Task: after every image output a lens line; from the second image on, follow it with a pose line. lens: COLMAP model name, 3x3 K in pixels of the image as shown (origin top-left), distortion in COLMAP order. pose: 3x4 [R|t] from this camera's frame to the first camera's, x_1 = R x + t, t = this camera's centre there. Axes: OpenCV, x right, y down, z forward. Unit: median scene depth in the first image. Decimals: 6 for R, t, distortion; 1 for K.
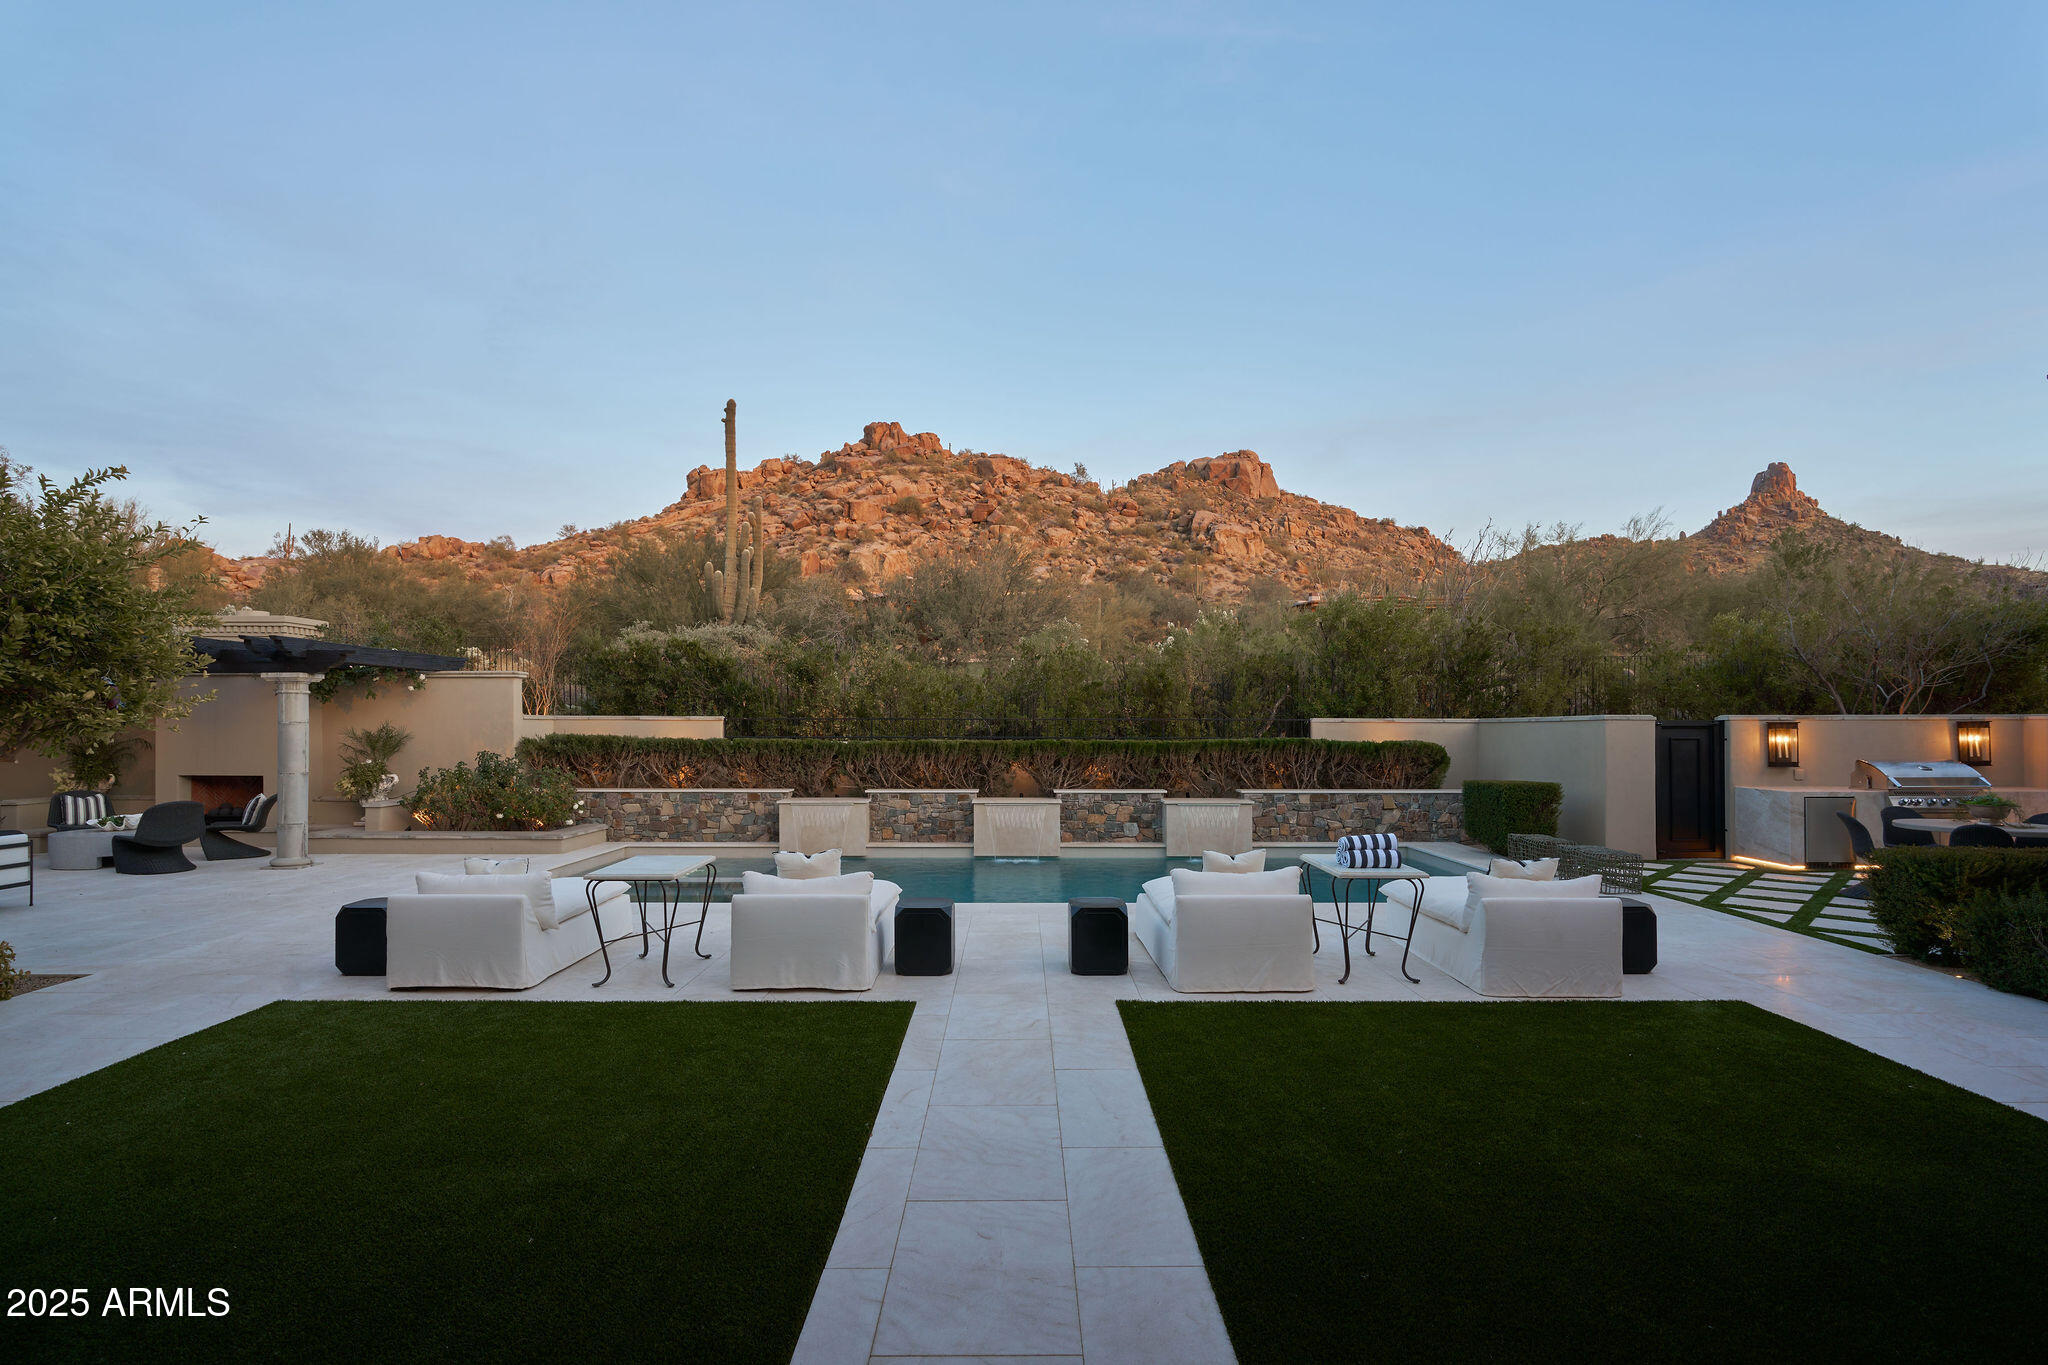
lens RADIAL K [[978.8, 0, 1006.0], [0, 978.8, 729.2], [0, 0, 1]] dist [-0.008013, 0.000258]
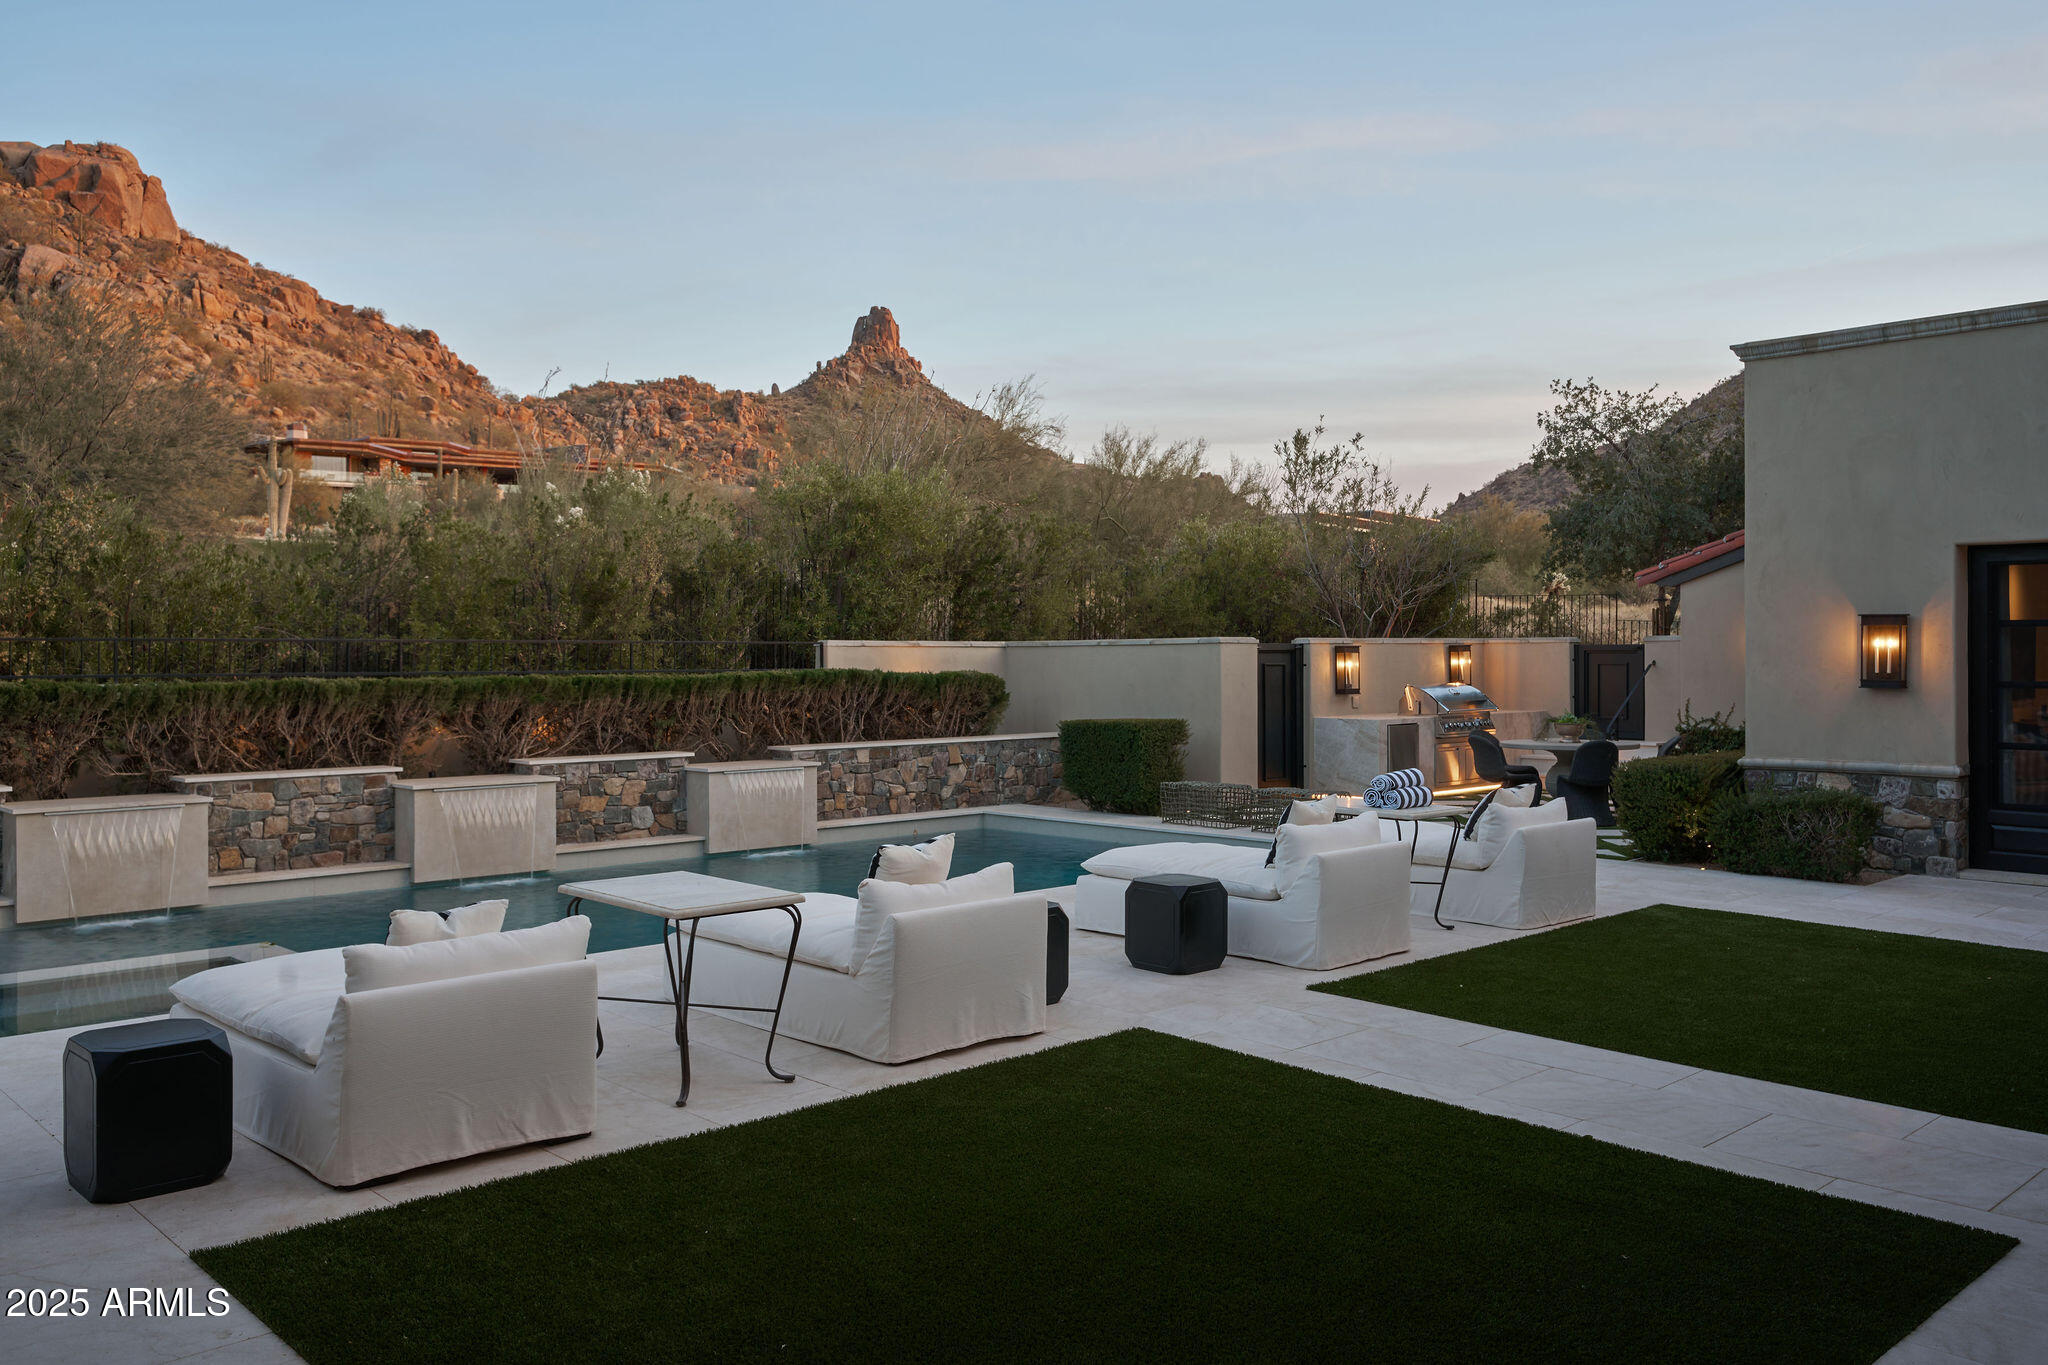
lens RADIAL K [[1627.3, 0, 1026.2], [0, 1627.3, 667.1], [0, 0, 1]] dist [0.007104, -0.007137]
pose [[0.726367, -0.008651, 0.687253, -0.408182], [0.006079, 0.999963, 0.006163, 0.001618], [-0.687281, -0.000298, 0.726392, 0.076006]]
